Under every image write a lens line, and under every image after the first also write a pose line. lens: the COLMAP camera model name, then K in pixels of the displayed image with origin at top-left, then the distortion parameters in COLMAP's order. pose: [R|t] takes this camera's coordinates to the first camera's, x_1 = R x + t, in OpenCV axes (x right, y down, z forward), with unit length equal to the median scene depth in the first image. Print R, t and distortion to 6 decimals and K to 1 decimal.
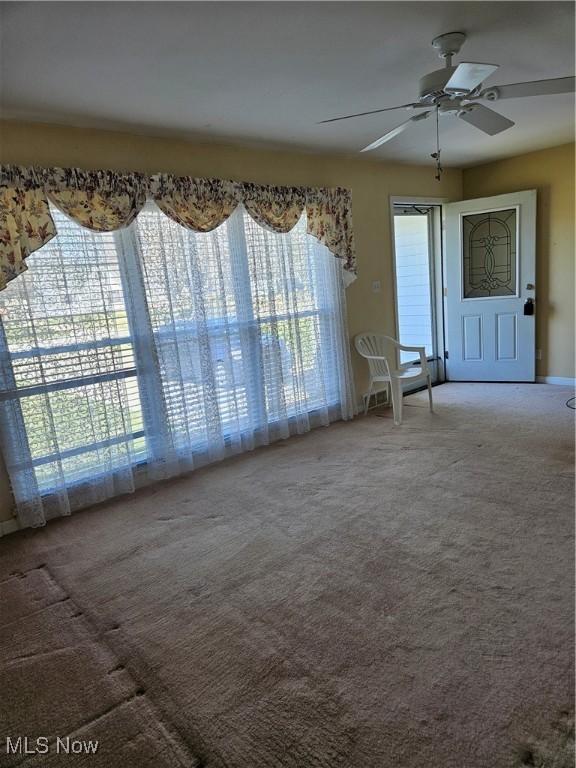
lens RADIAL K [[525.5, 0, 287.1], [0, 525.5, 381.8], [0, 0, 1]] dist [0.160859, -0.156706]
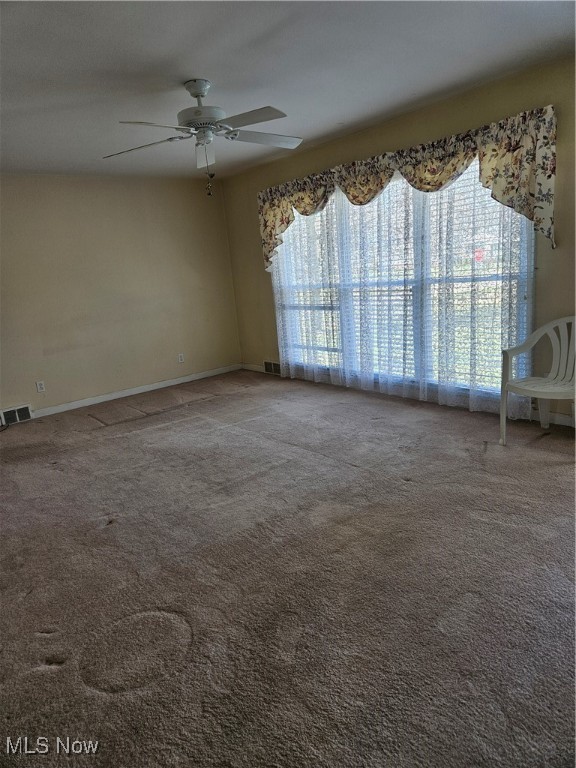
lens RADIAL K [[525.5, 0, 287.1], [0, 525.5, 381.8], [0, 0, 1]] dist [0.160859, -0.156706]
pose [[-0.025384, 0.297429, -0.954407, 1.108078], [-0.104907, 0.948650, 0.298425, -0.232513], [0.994158, 0.107700, 0.007122, 0.824387]]
